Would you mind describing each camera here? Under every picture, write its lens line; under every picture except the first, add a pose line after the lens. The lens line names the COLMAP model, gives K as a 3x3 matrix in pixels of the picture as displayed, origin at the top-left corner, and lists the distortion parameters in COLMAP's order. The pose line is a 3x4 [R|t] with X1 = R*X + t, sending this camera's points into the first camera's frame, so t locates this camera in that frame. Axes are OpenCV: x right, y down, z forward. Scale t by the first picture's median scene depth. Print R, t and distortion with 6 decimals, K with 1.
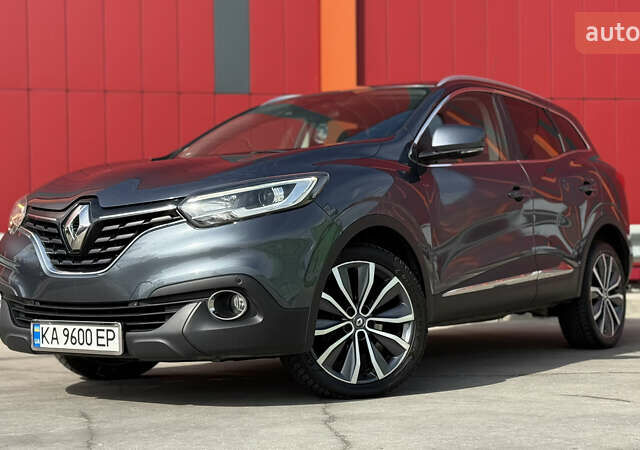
lens RADIAL K [[1113.1, 0, 318.8], [0, 1113.1, 222.8], [0, 0, 1]] dist [0.123628, 0.000000]
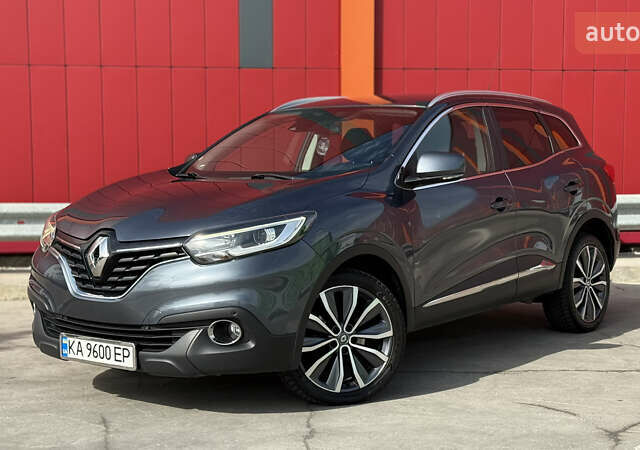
lens RADIAL K [[1113.1, 0, 323.5], [0, 1113.1, 223.1], [0, 0, 1]] dist [0.123628, 0.000000]
pose [[0.999171, 0.012618, -0.038717, 0.058896], [-0.009061, 0.995836, 0.090715, -0.133588], [0.039701, -0.090289, 0.995124, -0.129742]]
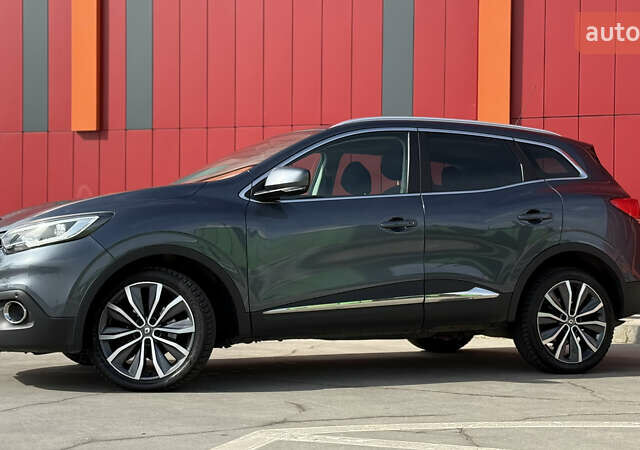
lens RADIAL K [[1113.1, 0, 320.3], [0, 1113.1, 226.2], [0, 0, 1]] dist [0.123628, 0.000000]
pose [[0.868256, 0.011990, -0.495972, 0.830110], [-0.010604, 0.999928, 0.005610, -0.037438], [0.496004, 0.000389, 0.868320, 0.007722]]
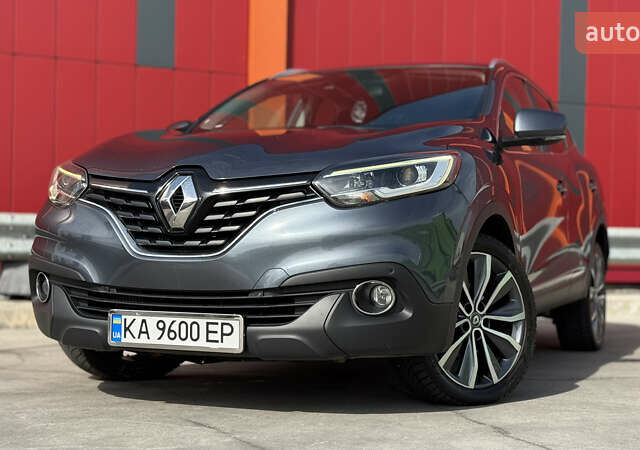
lens RADIAL K [[1113.1, 0, 318.8], [0, 1113.1, 230.1], [0, 0, 1]] dist [0.123628, 0.000000]
pose [[0.975674, 0.035951, 0.216258, -0.286718], [-0.037970, 0.999265, 0.005185, 0.016663], [-0.215913, -0.013270, 0.976323, 0.148306]]
